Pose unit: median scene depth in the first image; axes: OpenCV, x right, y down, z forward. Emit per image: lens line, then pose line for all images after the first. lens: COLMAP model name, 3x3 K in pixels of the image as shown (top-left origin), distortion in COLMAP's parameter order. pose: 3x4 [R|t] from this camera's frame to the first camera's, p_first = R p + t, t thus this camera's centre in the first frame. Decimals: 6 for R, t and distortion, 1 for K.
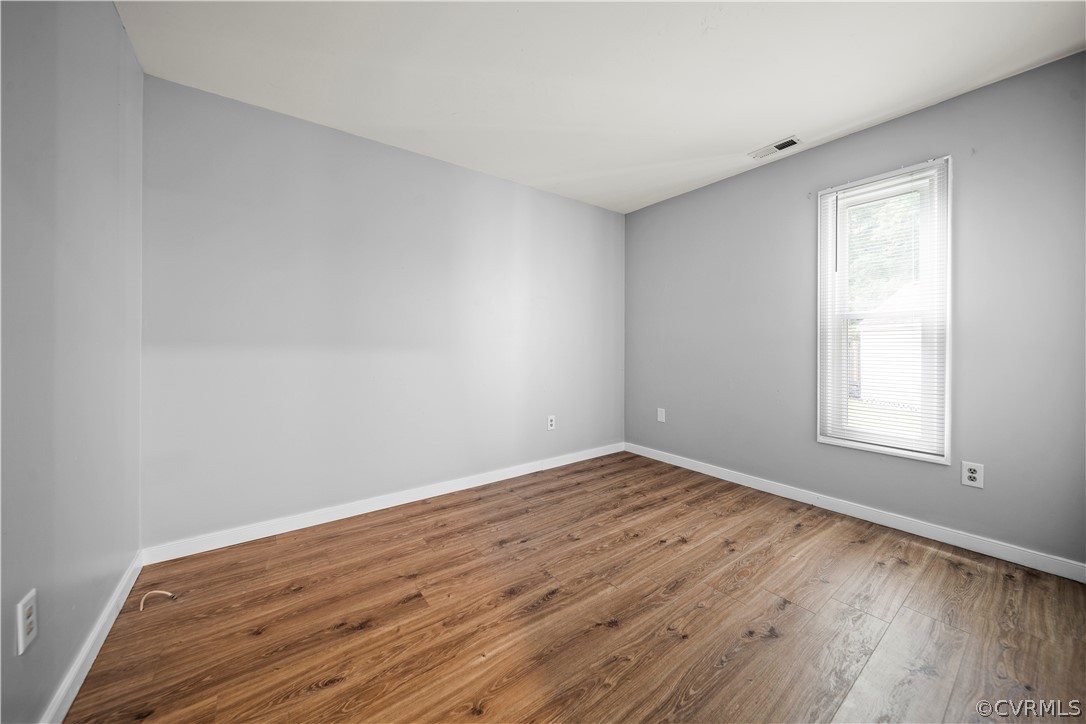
lens RADIAL K [[384.7, 0, 548.6], [0, 384.7, 345.2], [0, 0, 1]] dist [-0.001257, -0.000205]
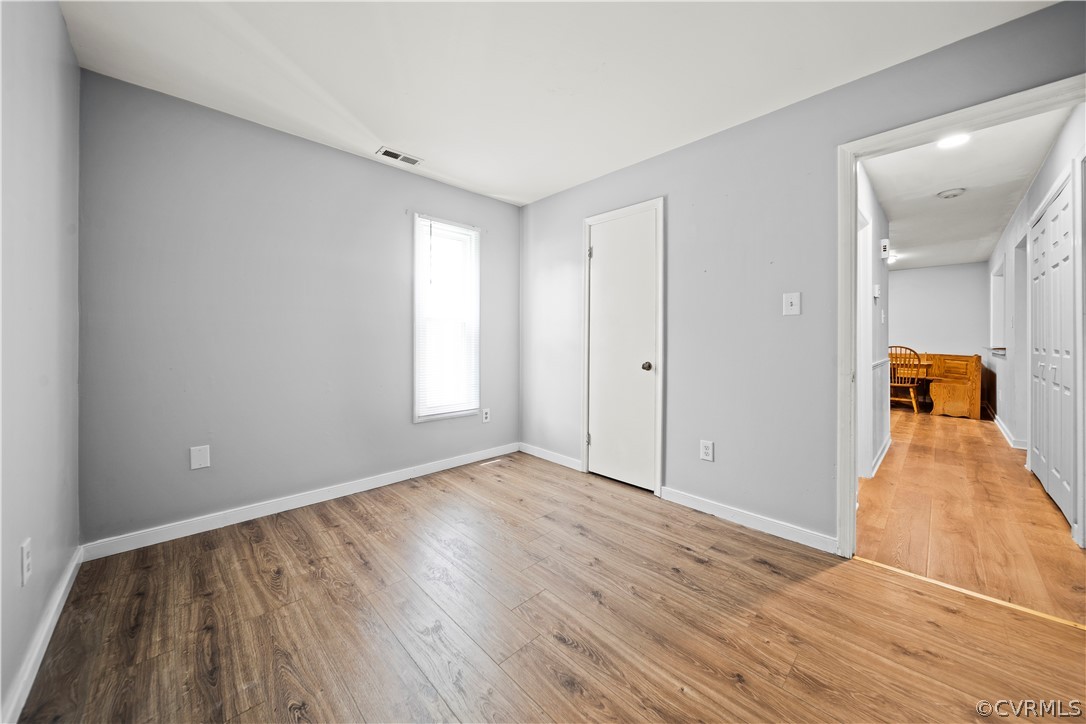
lens RADIAL K [[384.7, 0, 547.1], [0, 384.7, 343.1], [0, 0, 1]] dist [-0.001257, -0.000205]
pose [[-0.127296, -0.005976, 0.991847, -0.669683], [-0.001445, 0.999982, 0.005840, -0.004448], [-0.991864, -0.000690, -0.127303, 0.942685]]
